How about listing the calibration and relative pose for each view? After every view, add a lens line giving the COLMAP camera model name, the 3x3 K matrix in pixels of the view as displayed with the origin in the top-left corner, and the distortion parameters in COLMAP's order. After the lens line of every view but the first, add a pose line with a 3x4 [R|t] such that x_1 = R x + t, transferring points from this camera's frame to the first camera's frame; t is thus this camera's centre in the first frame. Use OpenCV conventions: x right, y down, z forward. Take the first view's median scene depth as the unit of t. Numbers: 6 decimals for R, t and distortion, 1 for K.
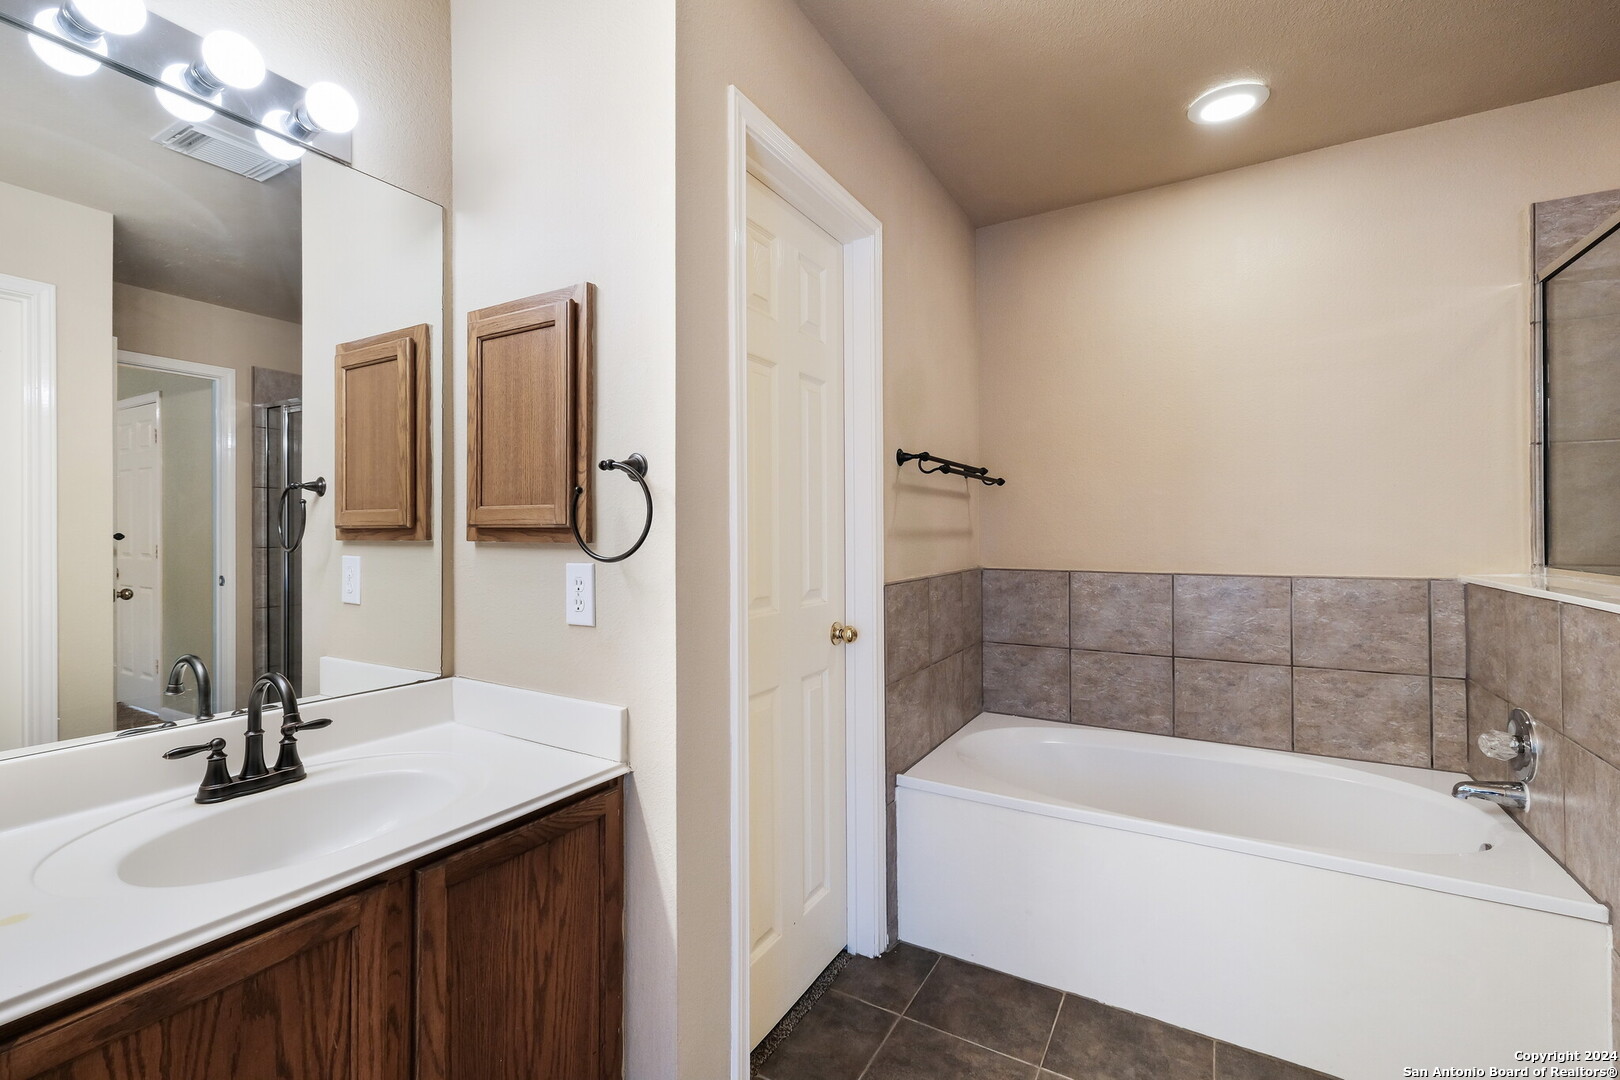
lens RADIAL K [[701.5, 0, 802.7], [0, 701.5, 533.3], [0, 0, 1]] dist [-0.005408, 0.000252]
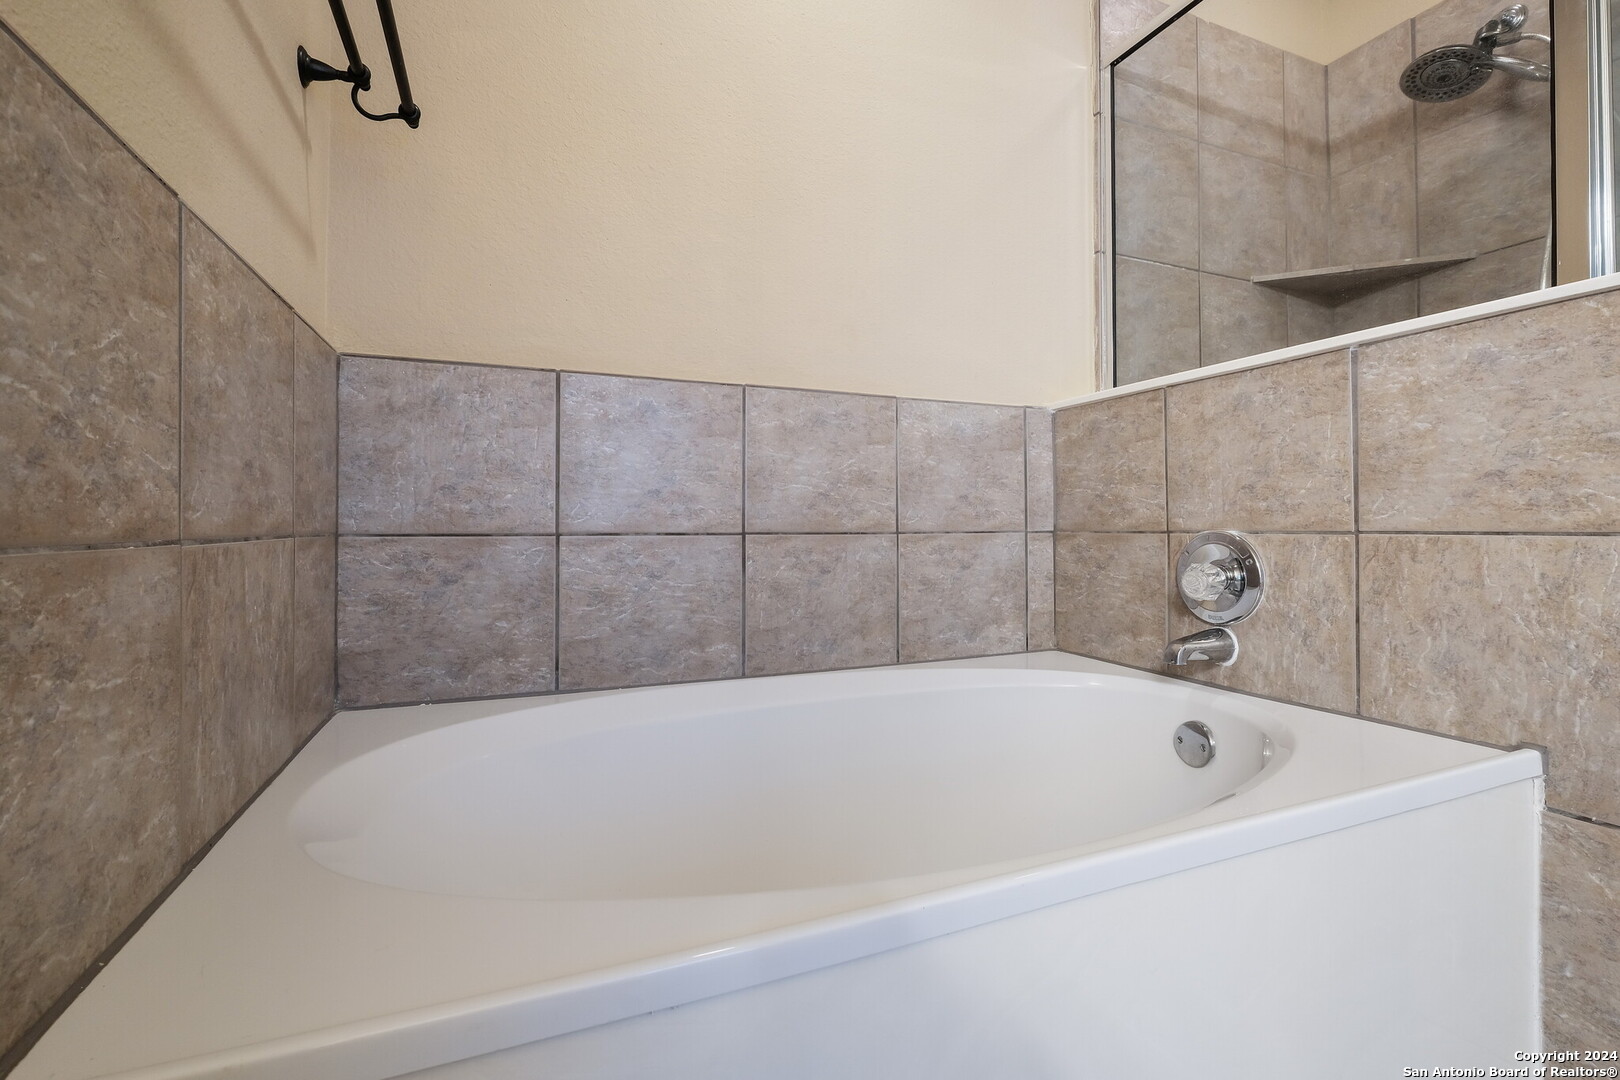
lens RADIAL K [[701.5, 0, 795.3], [0, 701.5, 524.3], [0, 0, 1]] dist [-0.005408, 0.000252]
pose [[0.593575, 0.013346, 0.804668, 0.108007], [0.002878, 0.999821, -0.018705, 0.186420], [-0.804774, 0.013419, 0.593430, 0.660556]]
